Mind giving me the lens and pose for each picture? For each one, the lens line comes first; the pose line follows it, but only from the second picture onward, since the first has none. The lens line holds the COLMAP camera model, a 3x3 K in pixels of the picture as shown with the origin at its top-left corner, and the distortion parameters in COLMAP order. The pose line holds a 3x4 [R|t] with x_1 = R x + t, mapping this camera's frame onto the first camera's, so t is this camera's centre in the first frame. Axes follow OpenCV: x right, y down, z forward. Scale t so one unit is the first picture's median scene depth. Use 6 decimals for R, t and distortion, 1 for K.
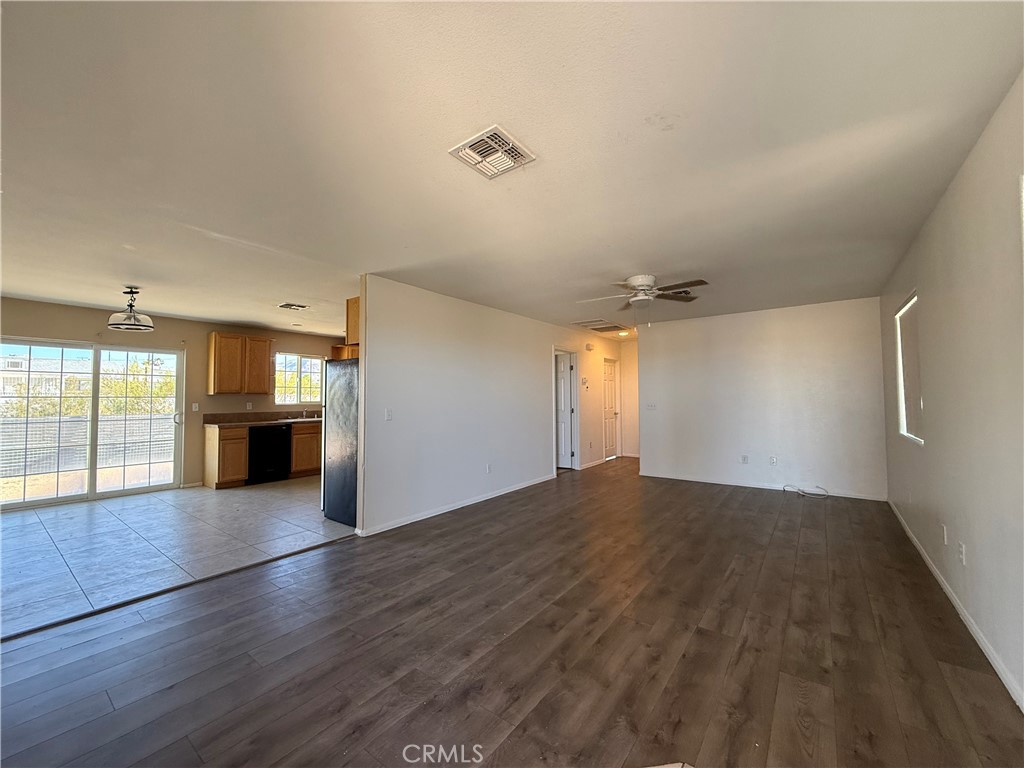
lens RADIAL K [[407.8, 0, 509.6], [0, 407.8, 385.2], [0, 0, 1]] dist [-0.001524, 0.000775]
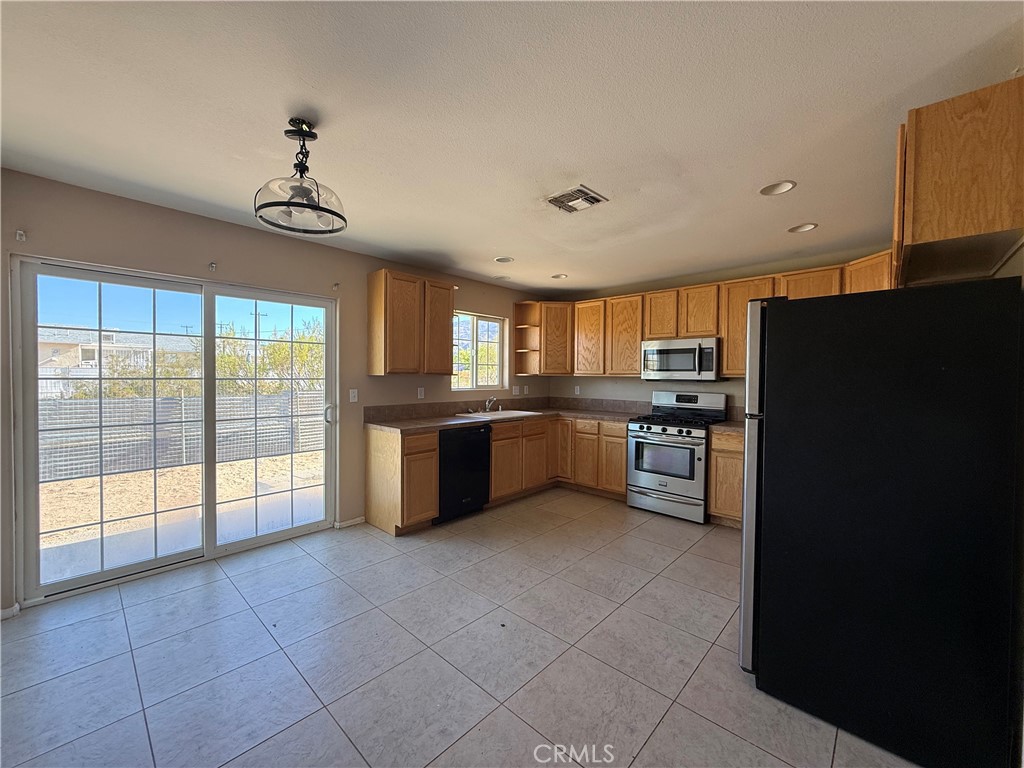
lens RADIAL K [[407.8, 0, 514.2], [0, 407.8, 382.8], [0, 0, 1]] dist [-0.001524, 0.000775]
pose [[0.994699, 0.014742, -0.101766, -0.476048], [-0.009485, 0.998604, 0.051955, 0.000664], [0.102390, -0.050715, 0.993451, 0.426155]]
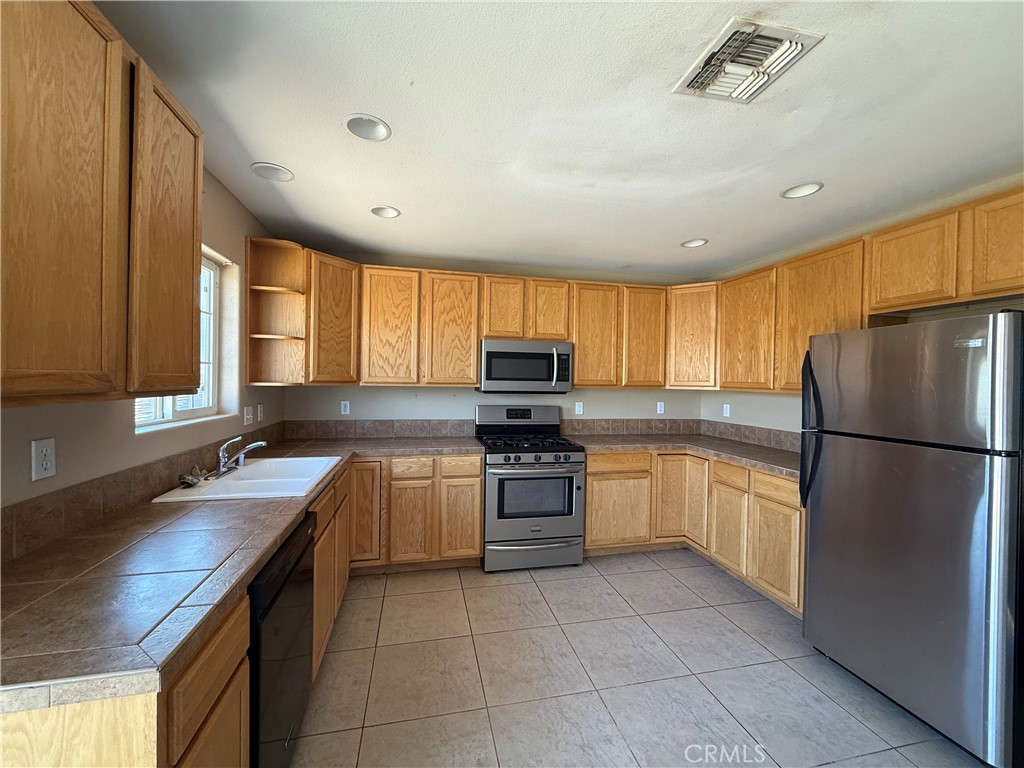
lens RADIAL K [[407.8, 0, 513.1], [0, 407.8, 384.1], [0, 0, 1]] dist [-0.001524, 0.000775]
pose [[0.650112, 0.007995, 0.759797, -0.708789], [-0.045238, 0.998578, 0.028200, 0.004223], [-0.758491, -0.052705, 0.649549, 0.808030]]
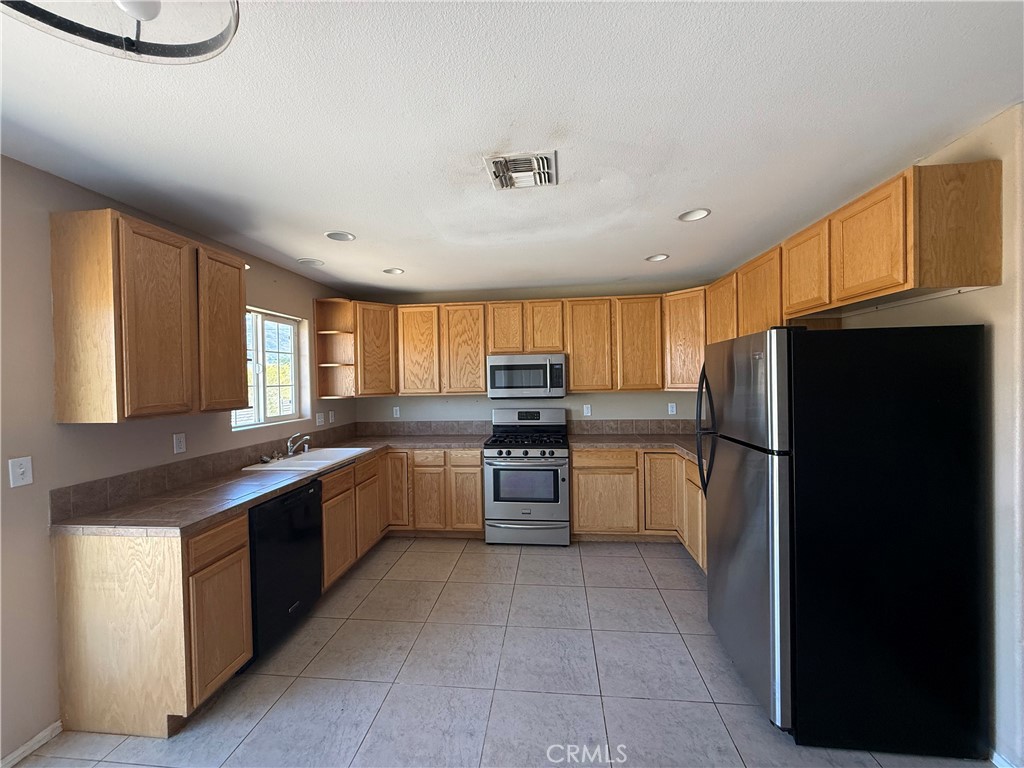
lens RADIAL K [[407.8, 0, 512.2], [0, 407.8, 384.1], [0, 0, 1]] dist [-0.001524, 0.000775]
pose [[0.859044, -0.018484, 0.511568, -0.629493], [-0.001897, 0.999226, 0.039290, -0.018150], [-0.511898, -0.034722, 0.858344, 0.597262]]
